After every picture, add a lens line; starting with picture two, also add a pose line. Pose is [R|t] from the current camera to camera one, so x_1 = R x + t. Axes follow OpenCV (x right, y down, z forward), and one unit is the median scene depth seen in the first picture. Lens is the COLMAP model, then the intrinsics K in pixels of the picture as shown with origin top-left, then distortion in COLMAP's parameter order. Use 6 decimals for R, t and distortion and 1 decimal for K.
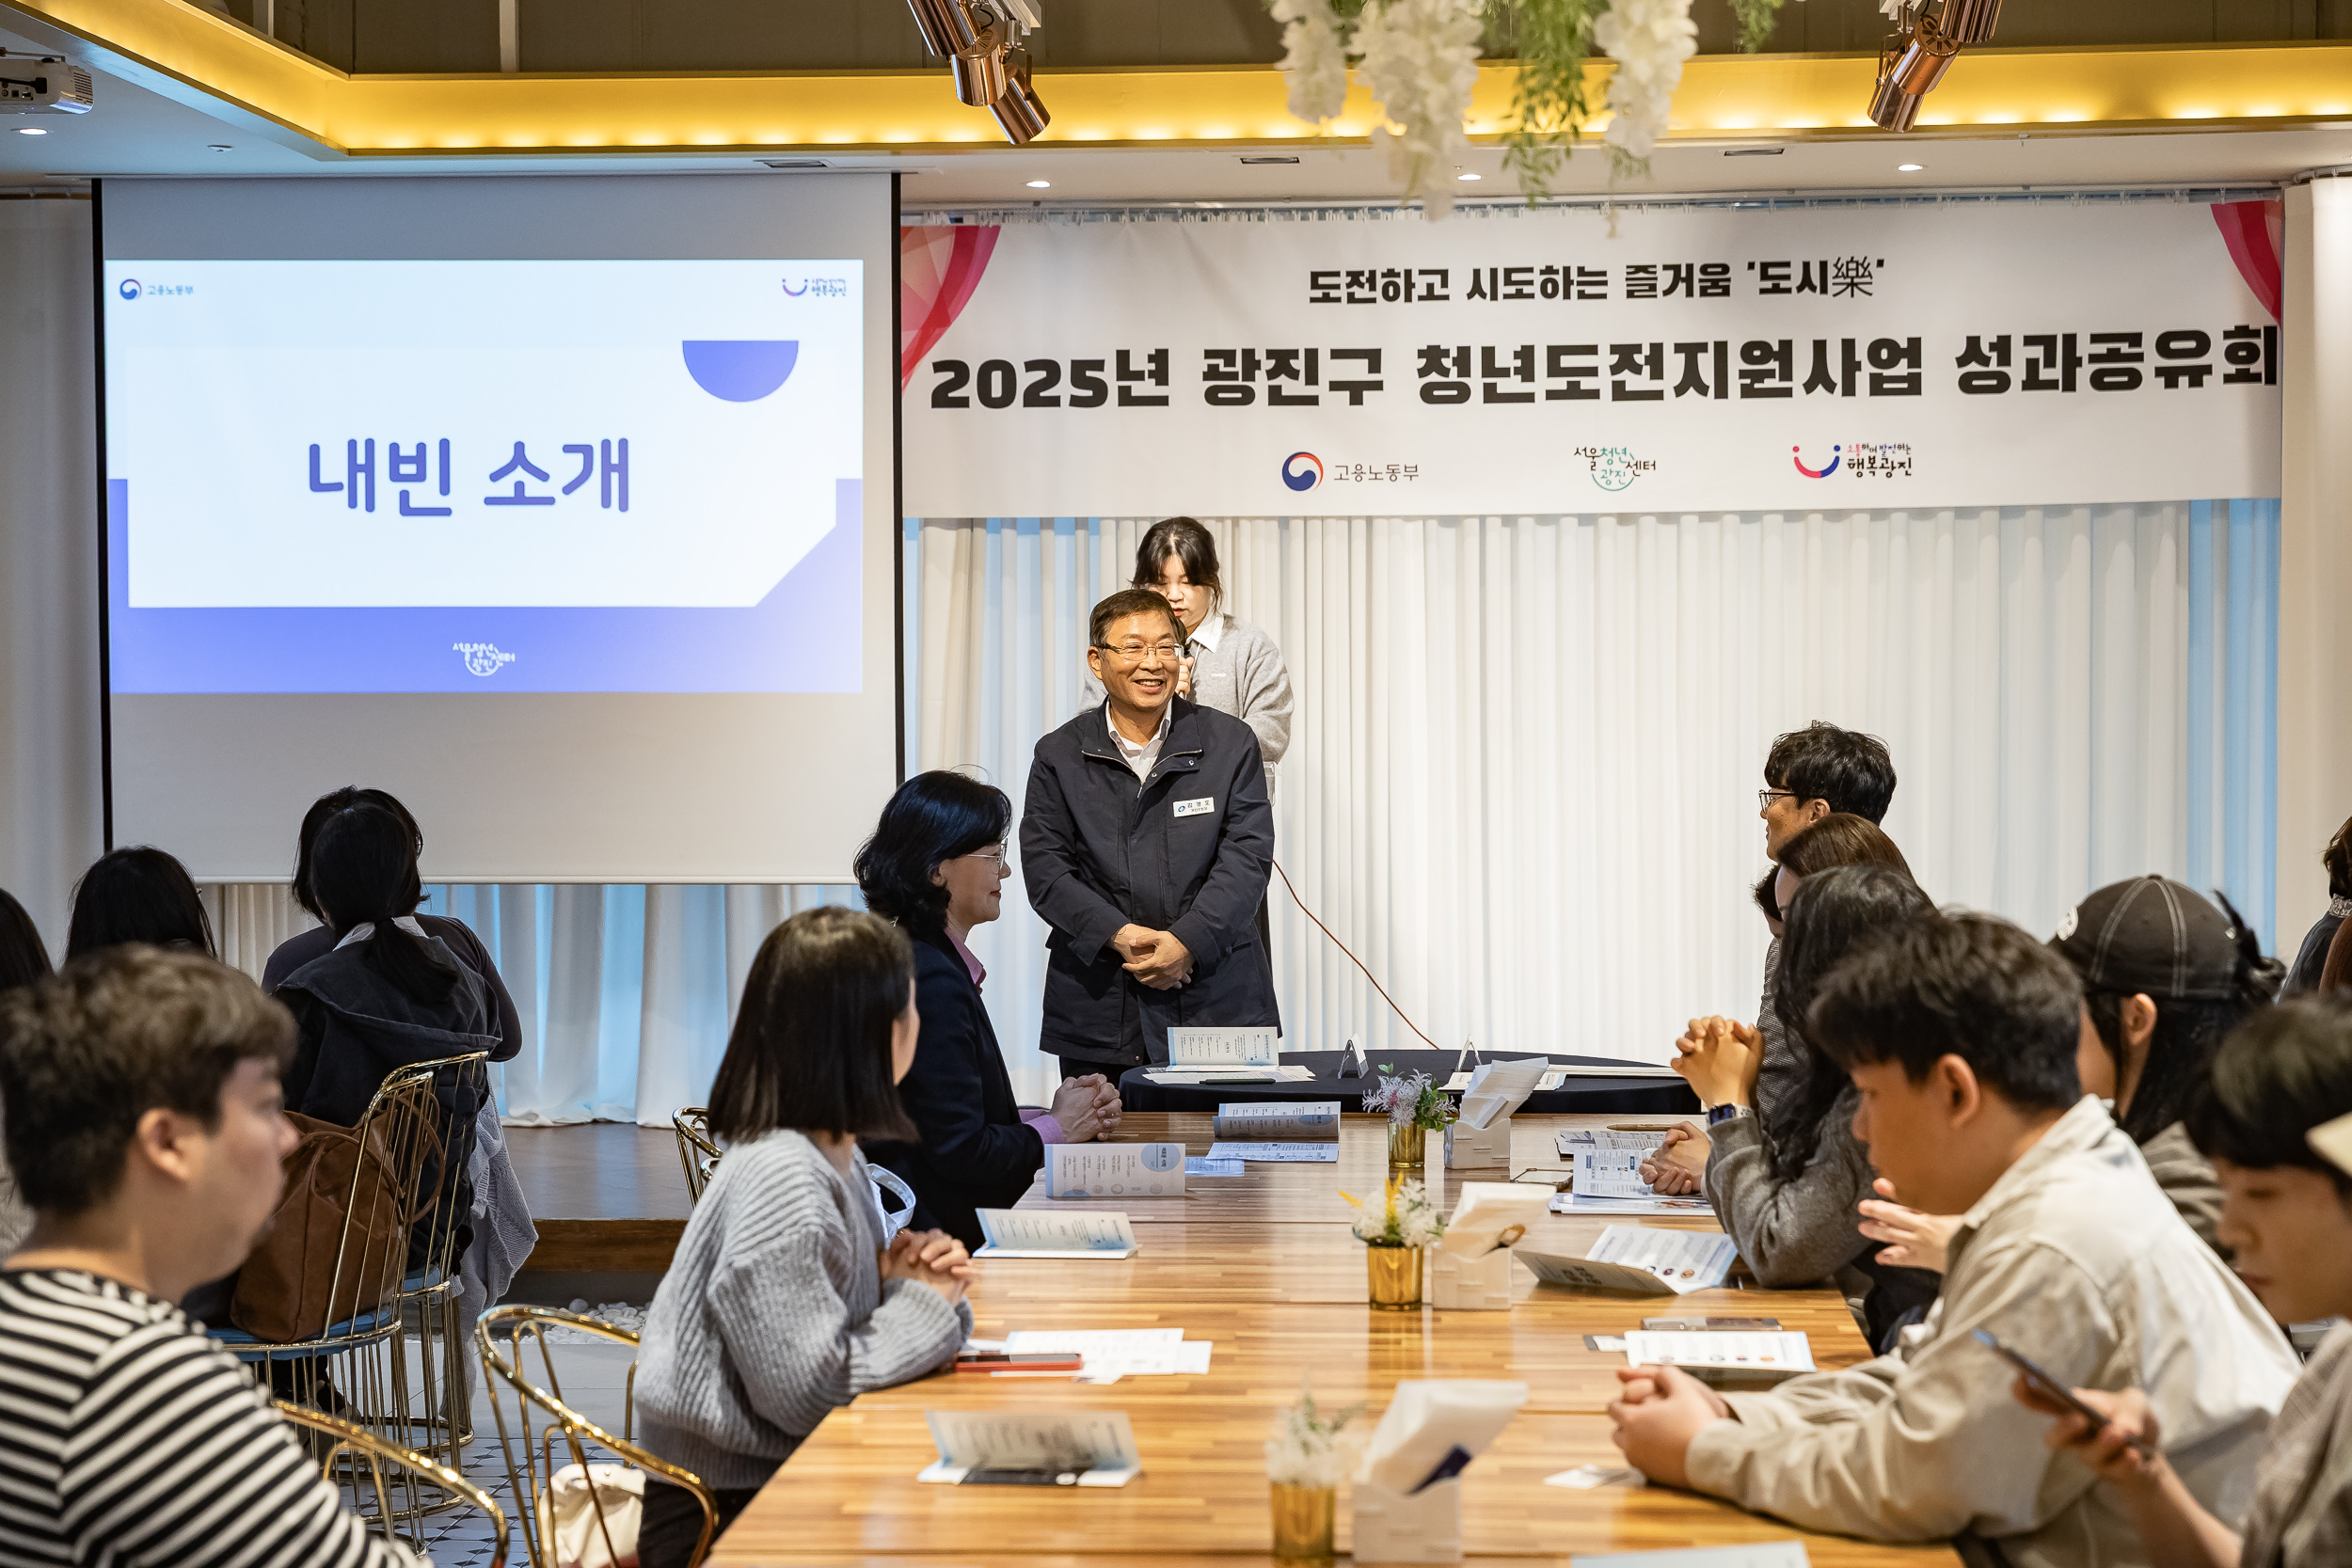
lens RADIAL K [[4550.8, 0, 1158.3], [0, 4550.8, 811.8], [0, 0, 1]] dist [0.074735, 0.000000]
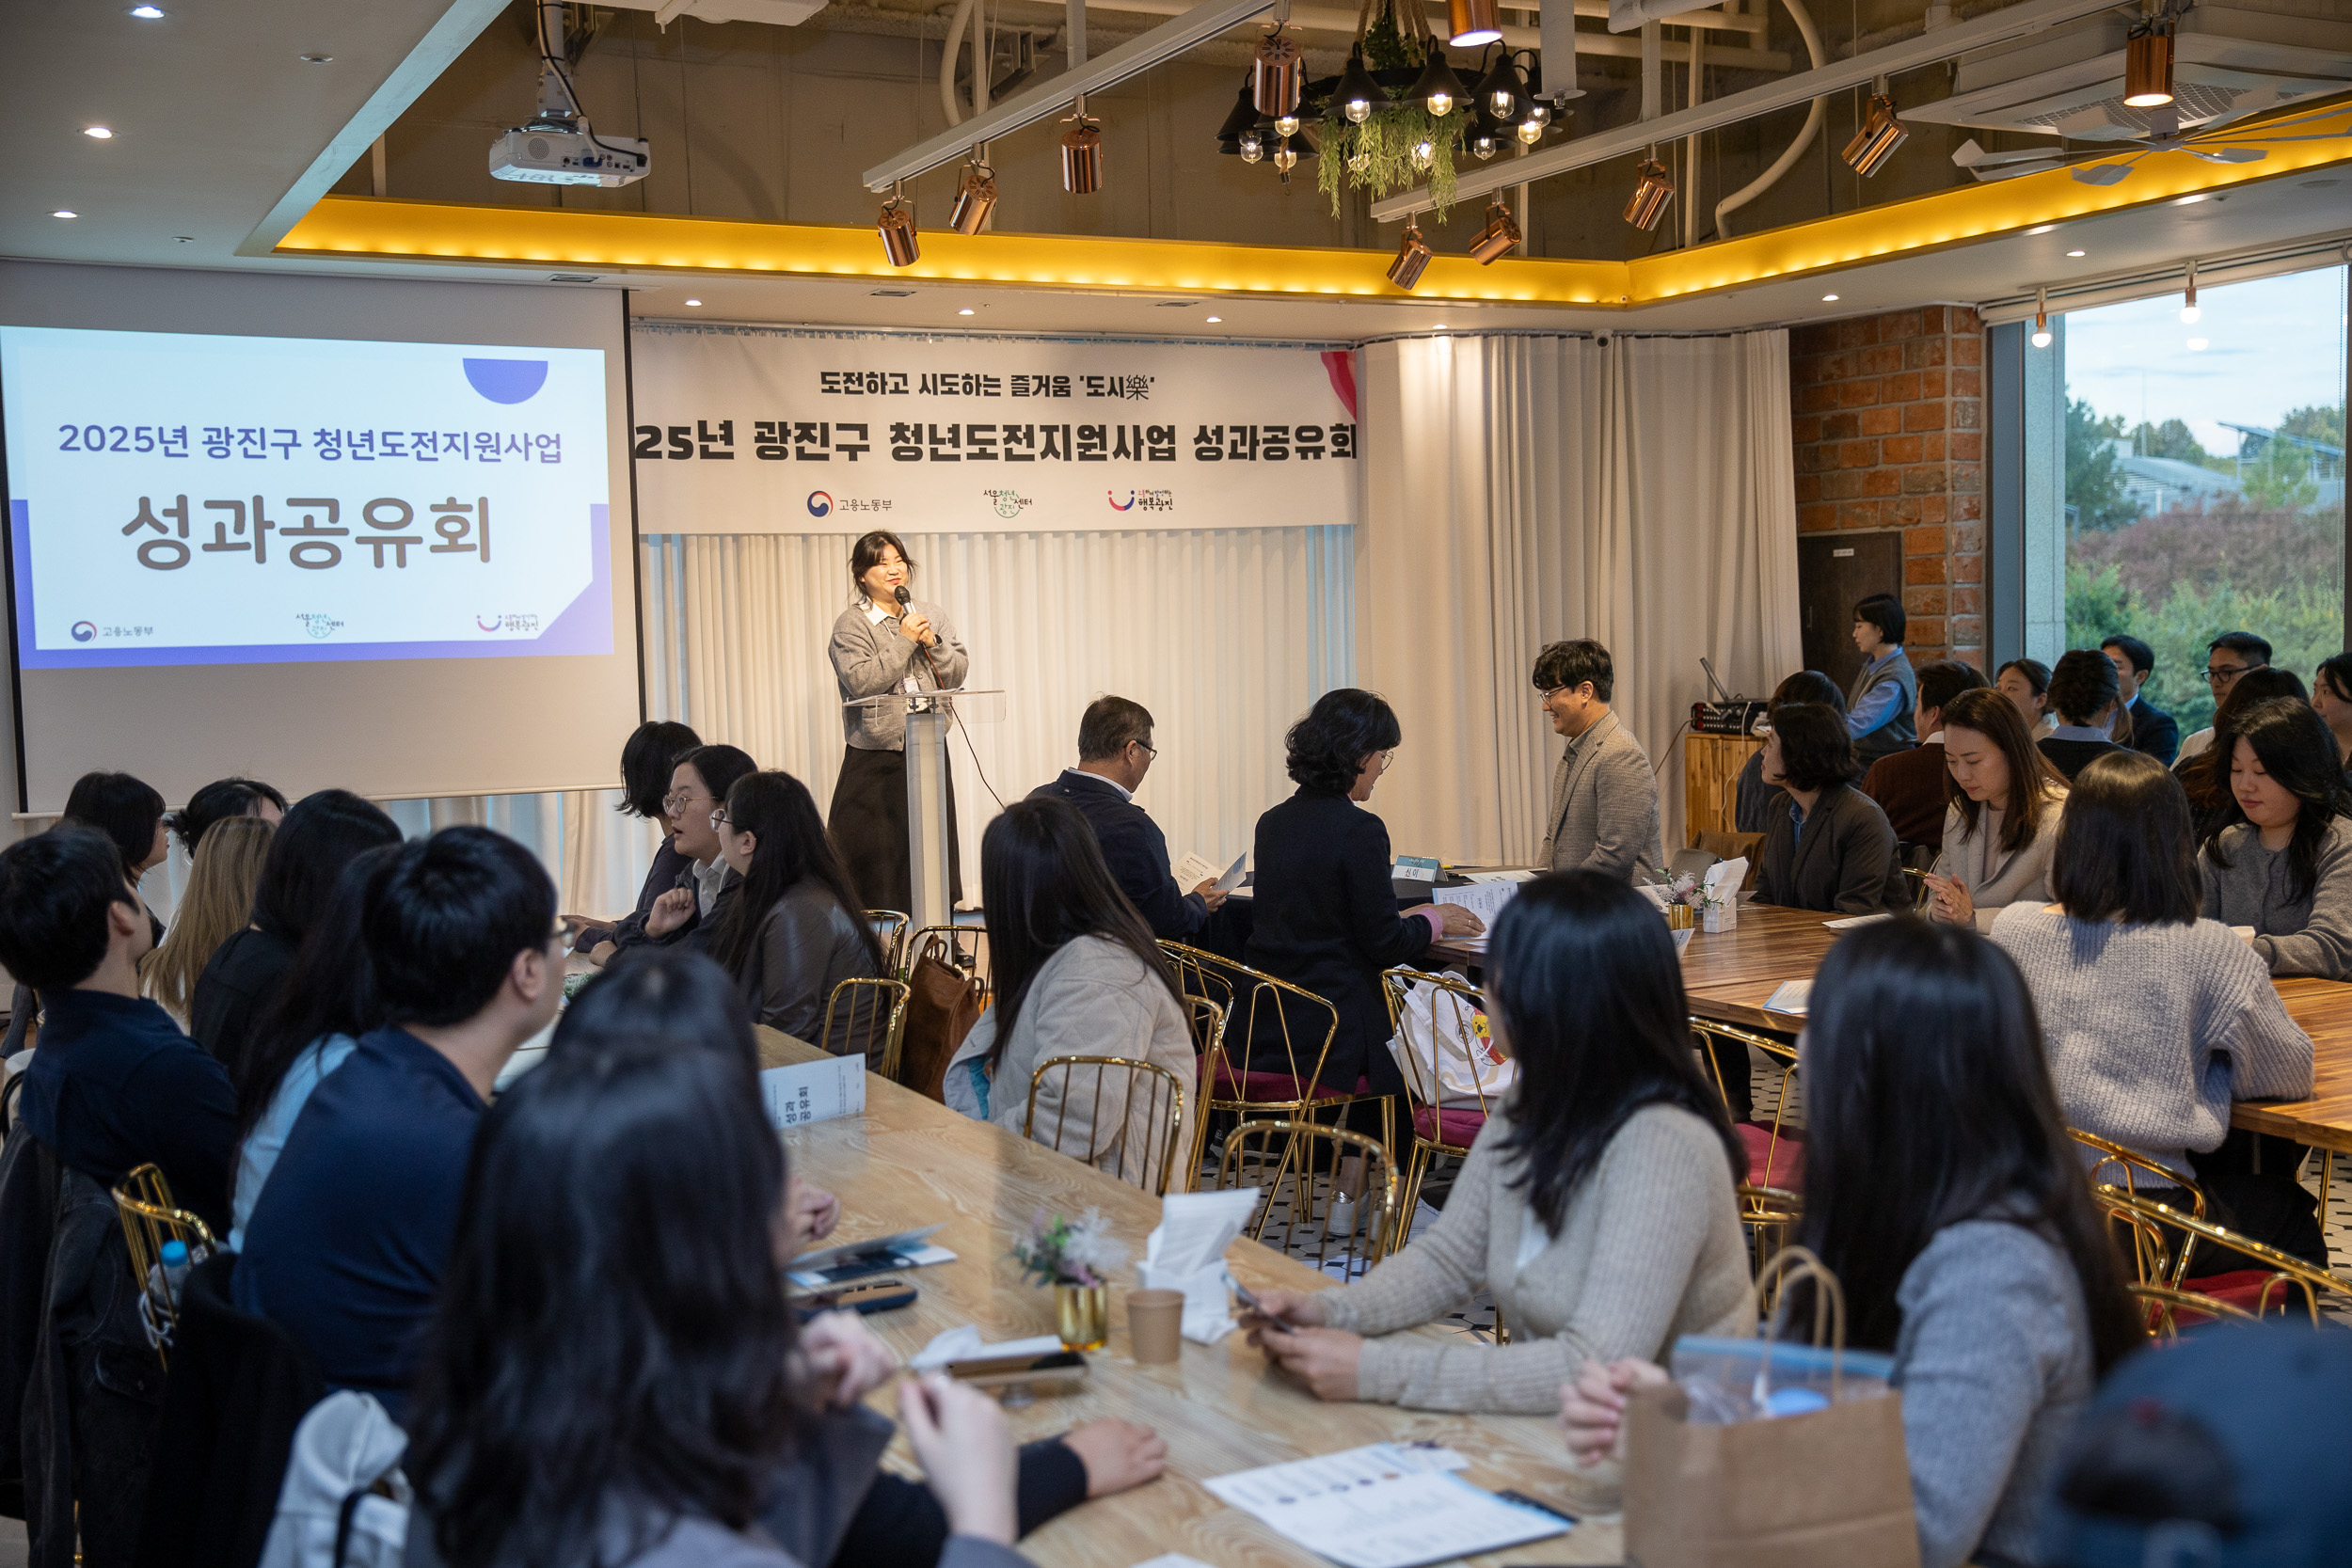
lens RADIAL K [[2479.3, 0, 1168.8], [0, 2479.3, 776.2], [0, 0, 1]] dist [0.030922, 0.000000]
pose [[0.854370, -0.048965, 0.517354, -0.303756], [0.037125, 0.998758, 0.033217, -0.007159], [-0.518338, -0.009173, 0.855127, 0.231602]]
